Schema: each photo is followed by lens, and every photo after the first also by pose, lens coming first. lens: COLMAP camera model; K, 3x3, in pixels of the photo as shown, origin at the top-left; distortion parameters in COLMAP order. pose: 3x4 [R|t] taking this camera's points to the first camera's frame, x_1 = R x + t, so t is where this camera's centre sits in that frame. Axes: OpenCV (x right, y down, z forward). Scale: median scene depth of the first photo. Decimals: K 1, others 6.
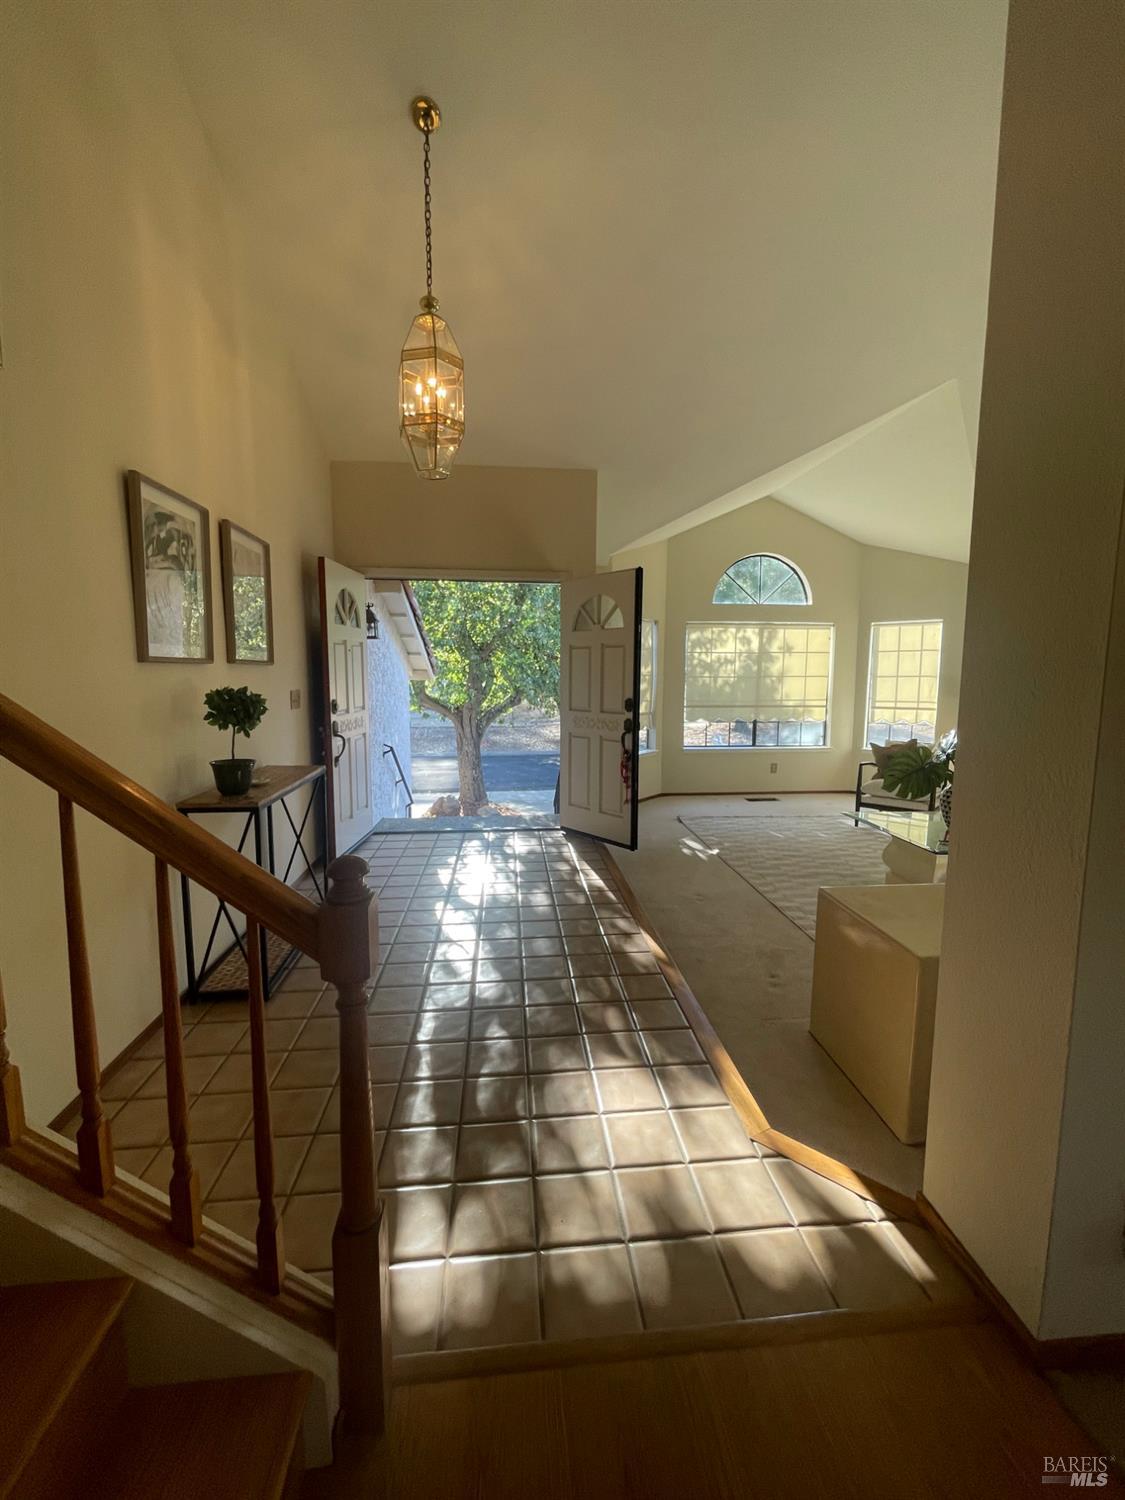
lens RADIAL K [[610.7, 0, 556.8], [0, 610.7, 744.7], [0, 0, 1]] dist [-0.006495, 0.002792]
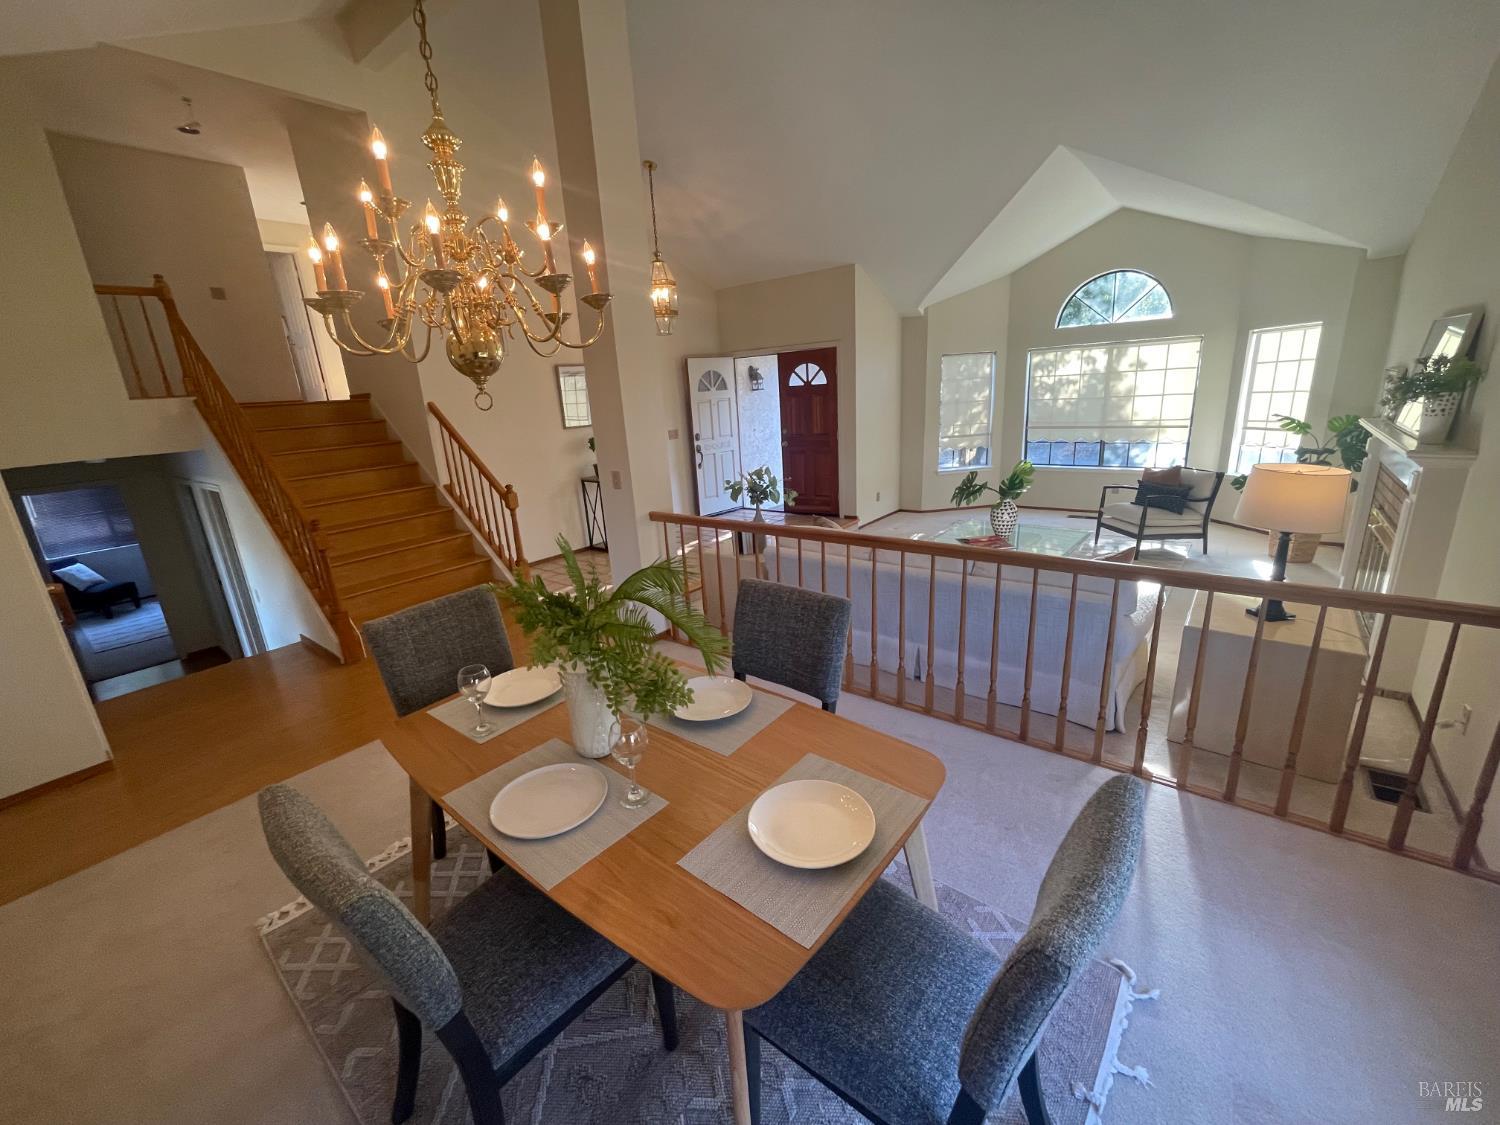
lens RADIAL K [[610.7, 0, 754.1], [0, 610.7, 558.7], [0, 0, 1]] dist [-0.006495, 0.002792]
pose [[0.735427, 0.151196, -0.660520, 0.620852], [-0.009230, 0.976933, 0.213348, -0.057972], [0.677541, -0.150805, 0.719858, -0.176297]]
